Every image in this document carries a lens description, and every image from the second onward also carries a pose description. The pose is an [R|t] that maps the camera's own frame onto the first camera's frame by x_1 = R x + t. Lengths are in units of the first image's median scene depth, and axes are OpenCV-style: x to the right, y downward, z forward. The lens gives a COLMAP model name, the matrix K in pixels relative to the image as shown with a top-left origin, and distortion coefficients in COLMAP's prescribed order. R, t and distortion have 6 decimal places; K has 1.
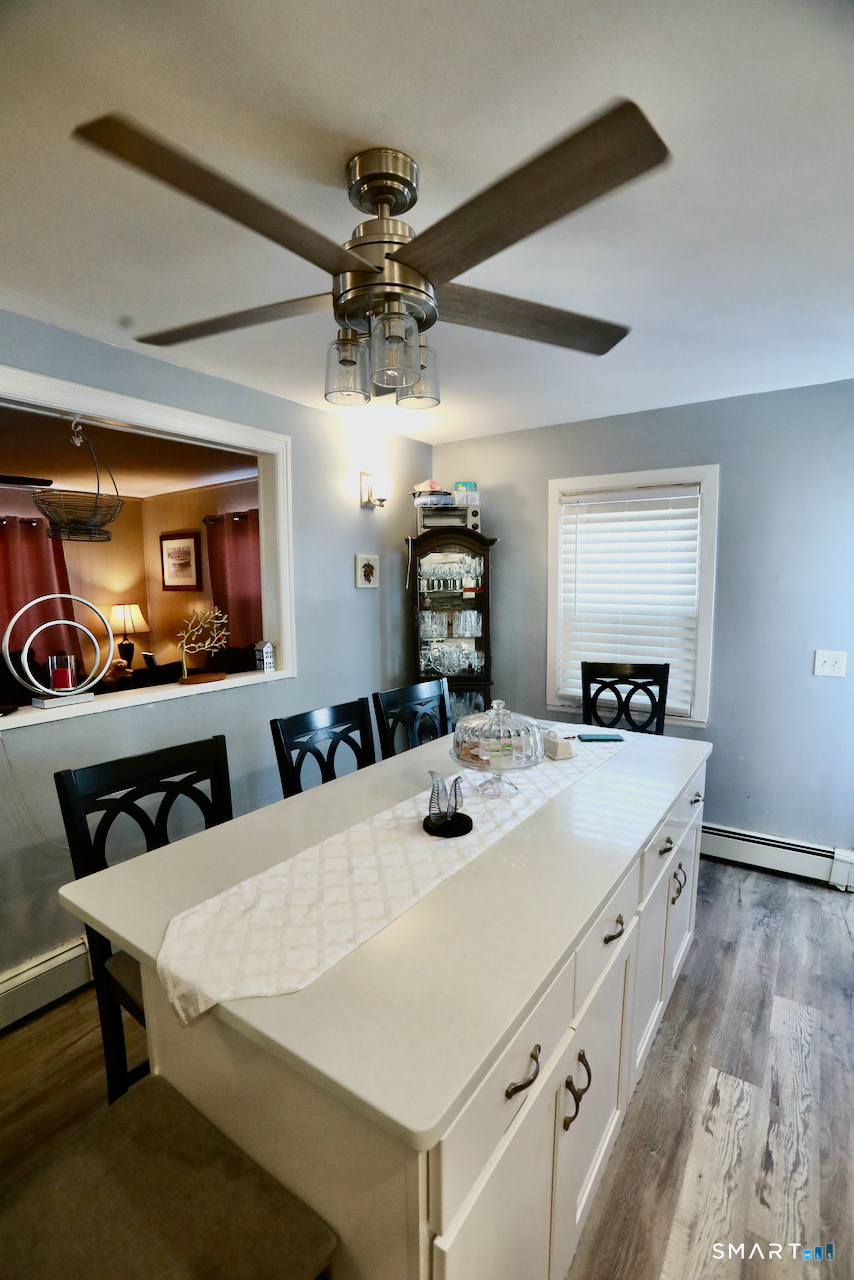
lens RADIAL K [[583.2, 0, 423.4], [0, 583.2, 643.3], [0, 0, 1]] dist [-0.055494, 0.007700]
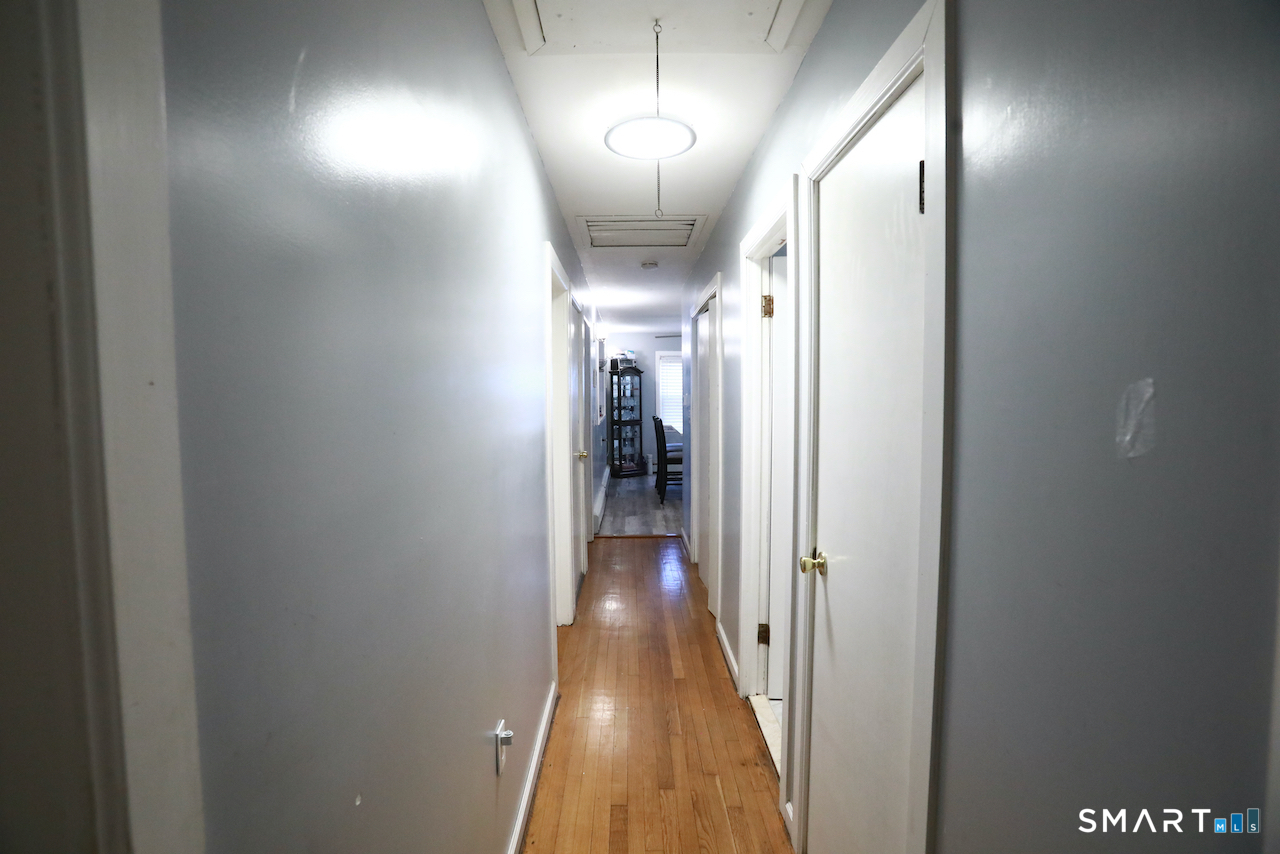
lens RADIAL K [[583.2, 0, 640.1], [0, 583.2, 425.3], [0, 0, 1]] dist [-0.055494, 0.007700]
pose [[0.809996, -0.029781, 0.585678, -3.048649], [0.060893, 0.997582, -0.033490, 0.353523], [-0.583265, 0.062791, 0.809852, -2.520118]]
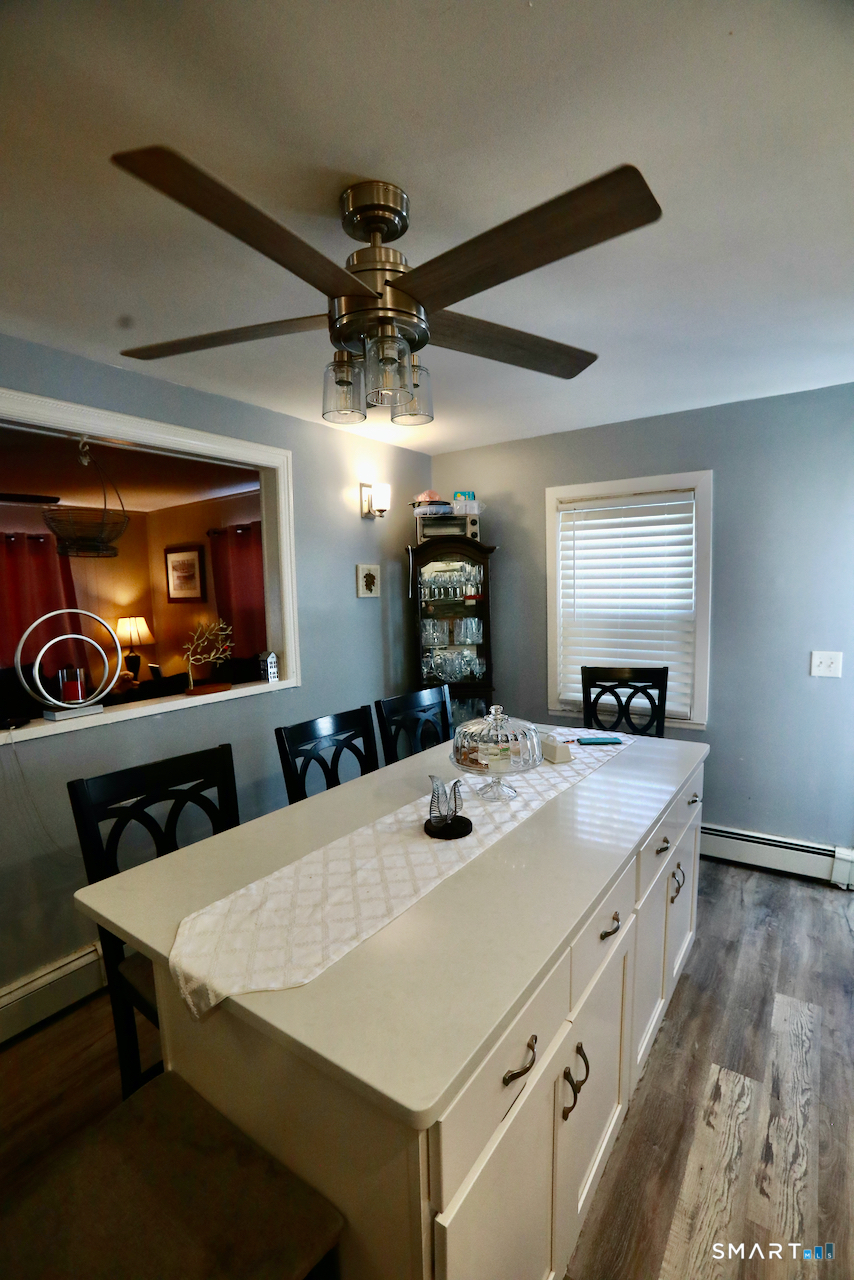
lens RADIAL K [[583.2, 0, 425.3], [0, 583.2, 643.8], [0, 0, 1]] dist [-0.055494, 0.007700]
pose [[0.999856, -0.016425, -0.004206, 0.008587], [0.016376, 0.999802, -0.011322, -0.001486], [0.004391, 0.011251, 0.999927, -0.026537]]
